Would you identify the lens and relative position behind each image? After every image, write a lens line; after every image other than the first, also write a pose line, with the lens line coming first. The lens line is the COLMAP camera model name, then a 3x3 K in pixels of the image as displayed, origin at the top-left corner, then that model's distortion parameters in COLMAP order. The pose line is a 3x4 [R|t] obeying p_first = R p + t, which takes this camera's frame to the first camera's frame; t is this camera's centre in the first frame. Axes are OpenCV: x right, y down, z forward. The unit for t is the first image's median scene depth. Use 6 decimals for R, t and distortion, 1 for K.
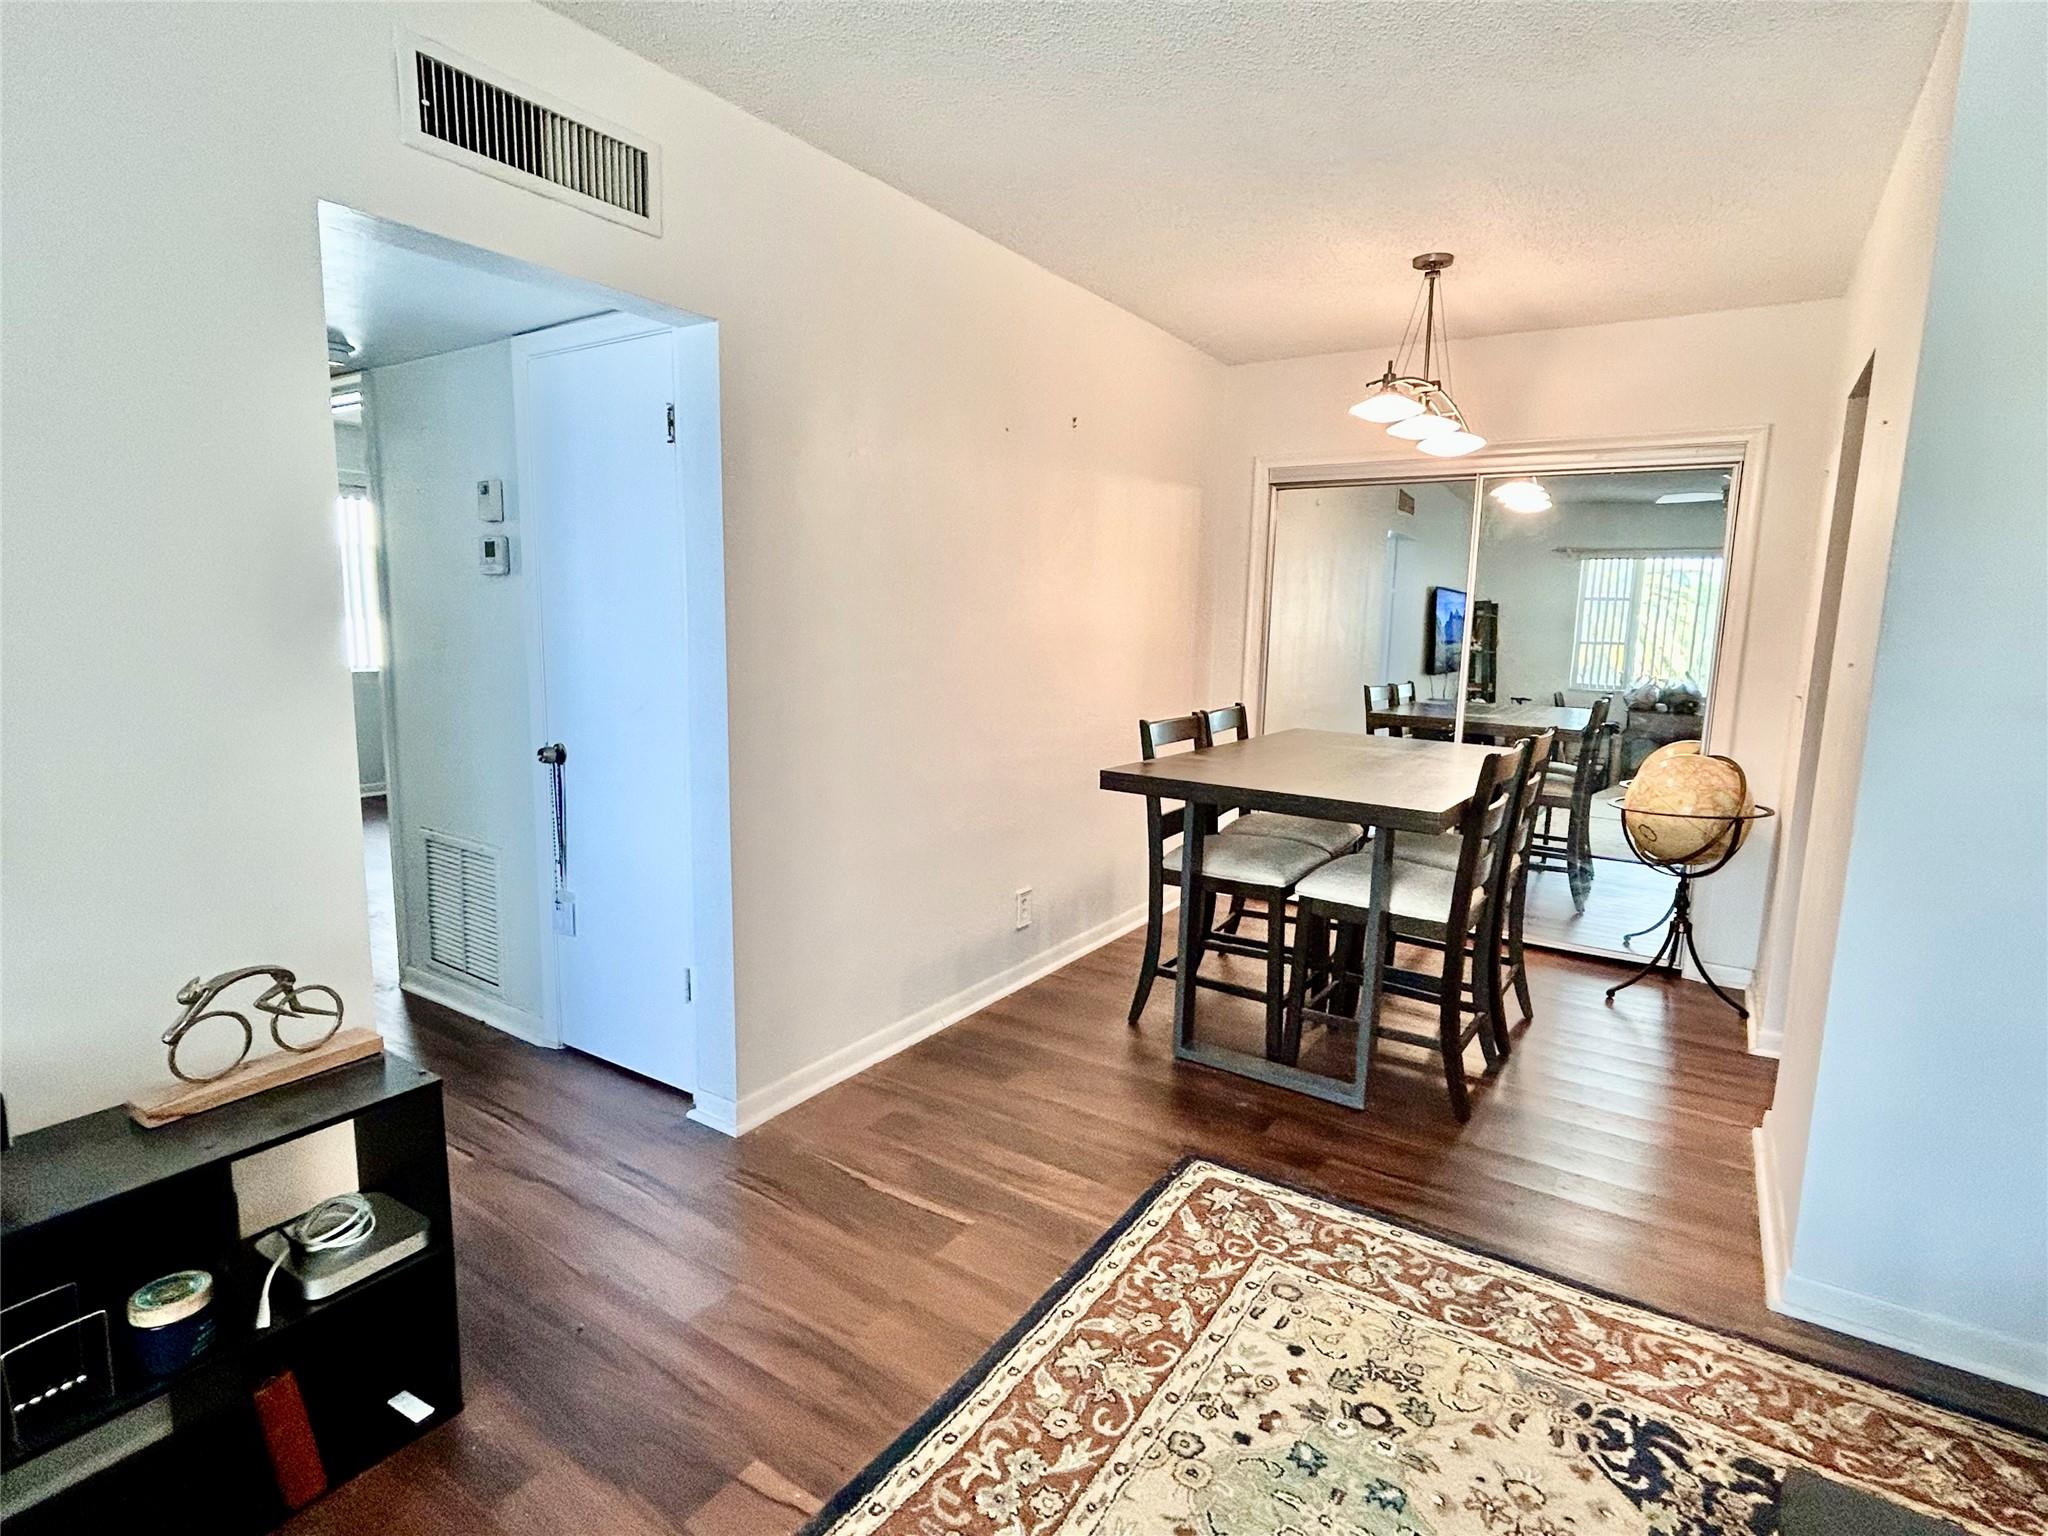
lens RADIAL K [[1045.9, 0, 1023.5], [0, 1045.9, 764.6], [0, 0, 1]] dist [0.003604, -0.000122]
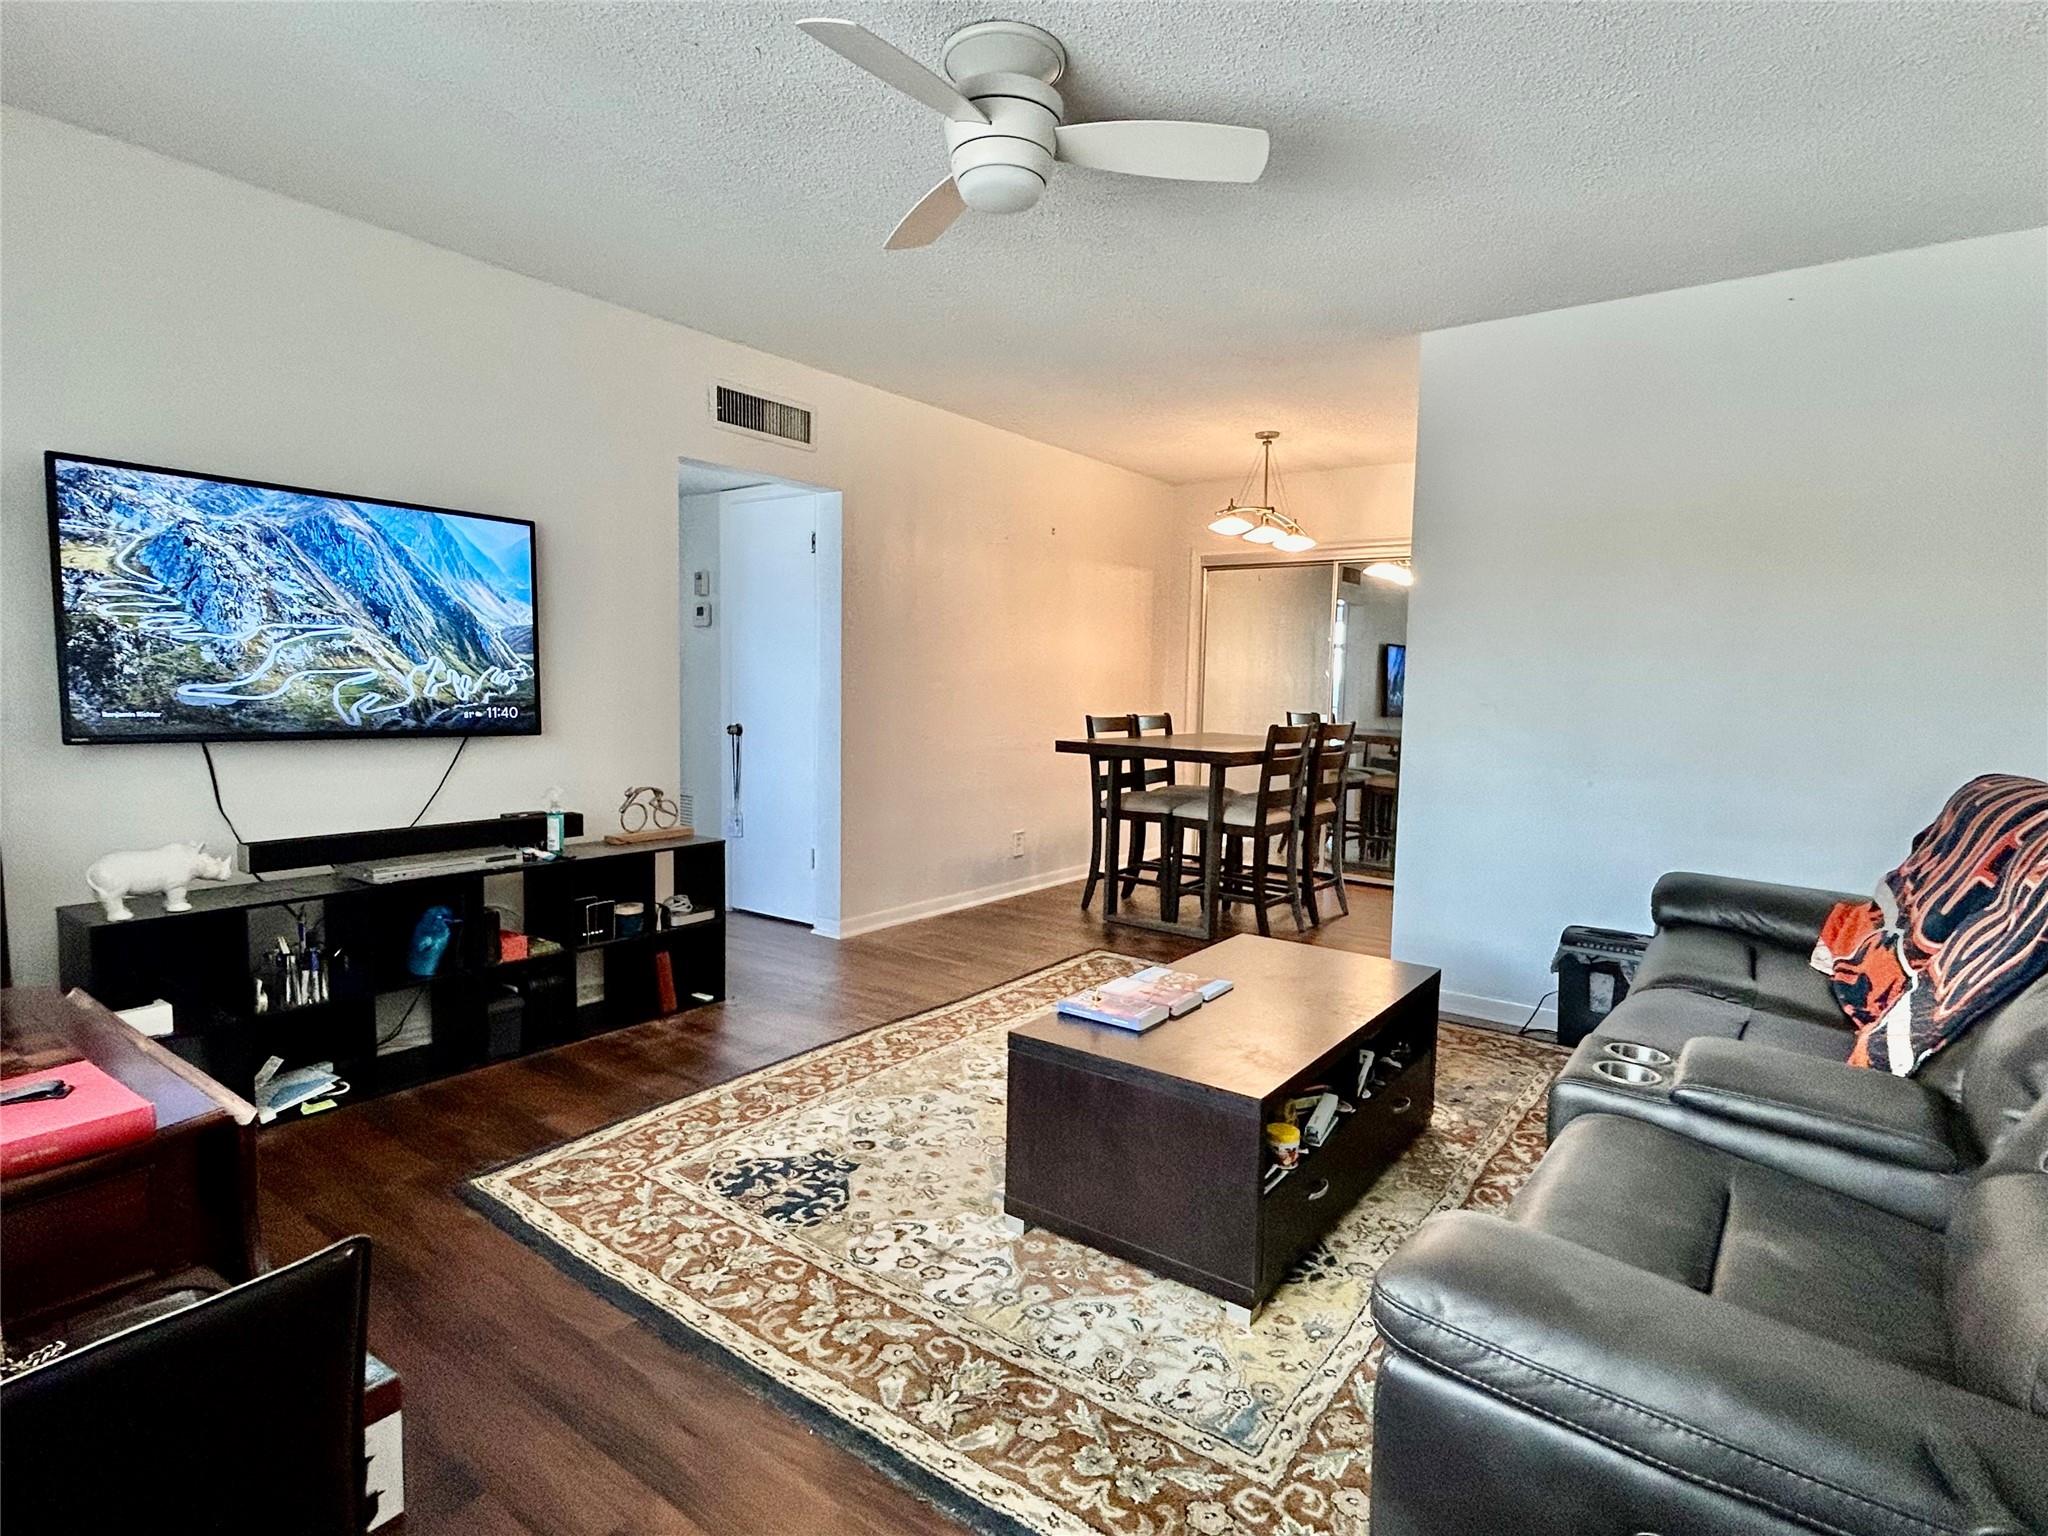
lens RADIAL K [[1060.8, 0, 1029.0], [0, 1060.8, 768.1], [0, 0, 1]] dist [-0.000639, -0.000279]
pose [[0.998597, 0.004185, -0.052790, 0.162409], [-0.007573, 0.997911, -0.064154, 0.214277], [0.052412, 0.064464, 0.996543, -0.930002]]
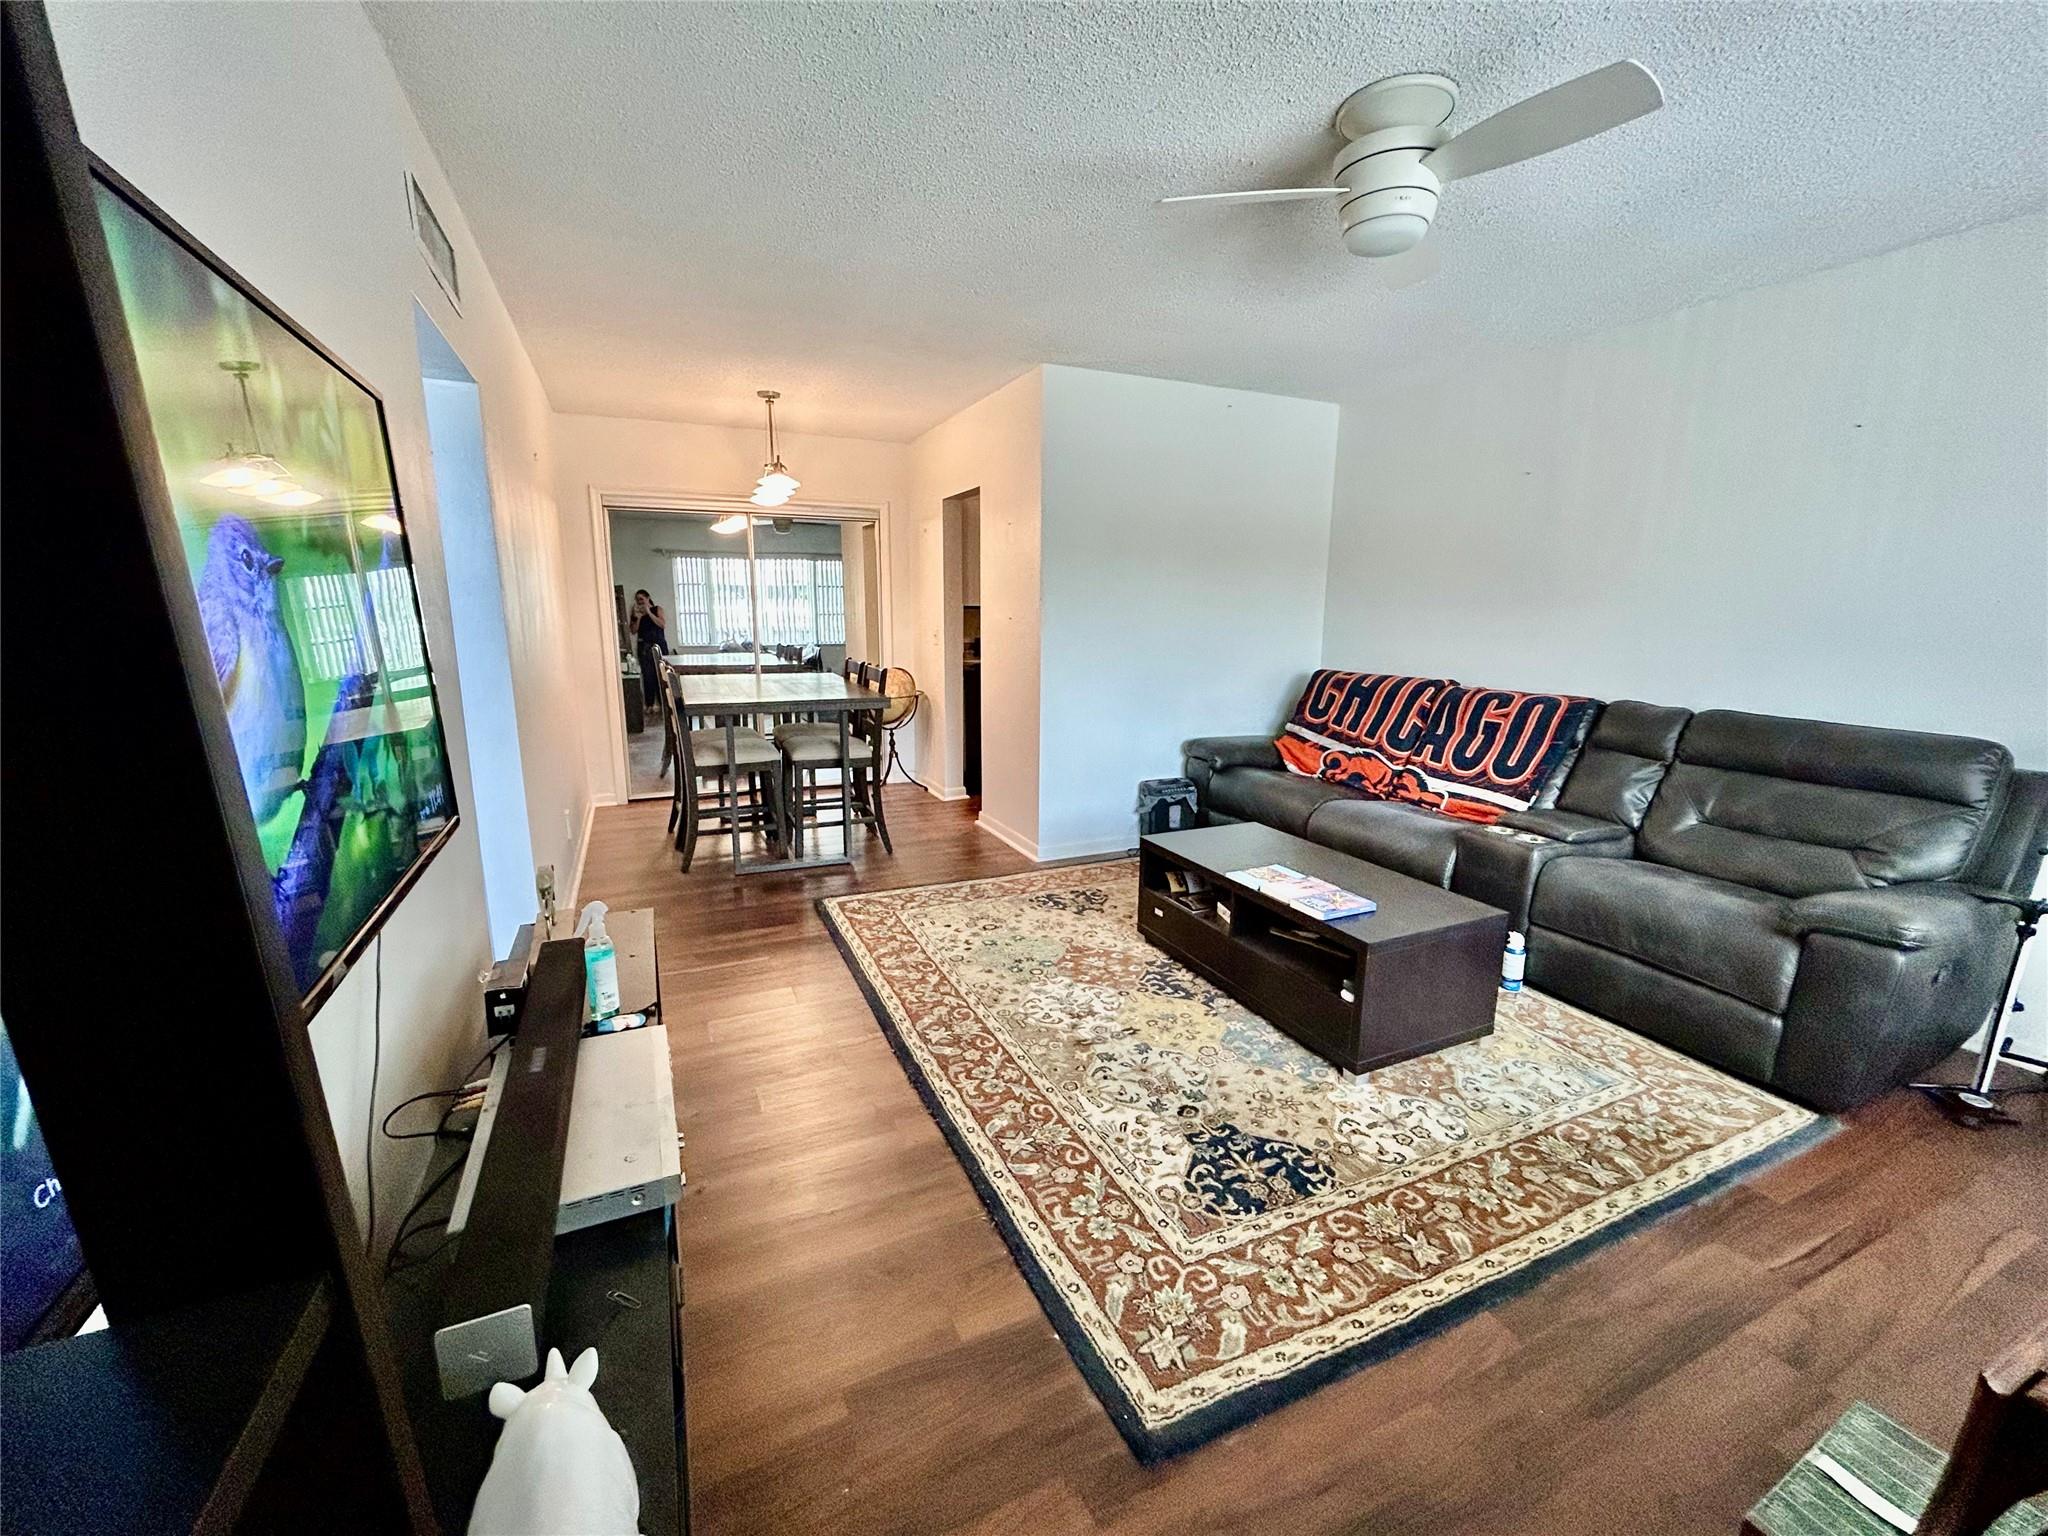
lens RADIAL K [[833.0, 0, 1024.9], [0, 833.0, 758.3], [0, 0, 1]] dist [0.002769, 0.000720]
pose [[0.532545, -0.176244, 0.827849, -0.937535], [0.131358, 0.983439, 0.124868, -0.004719], [-0.836147, 0.042247, 0.546876, -0.129402]]
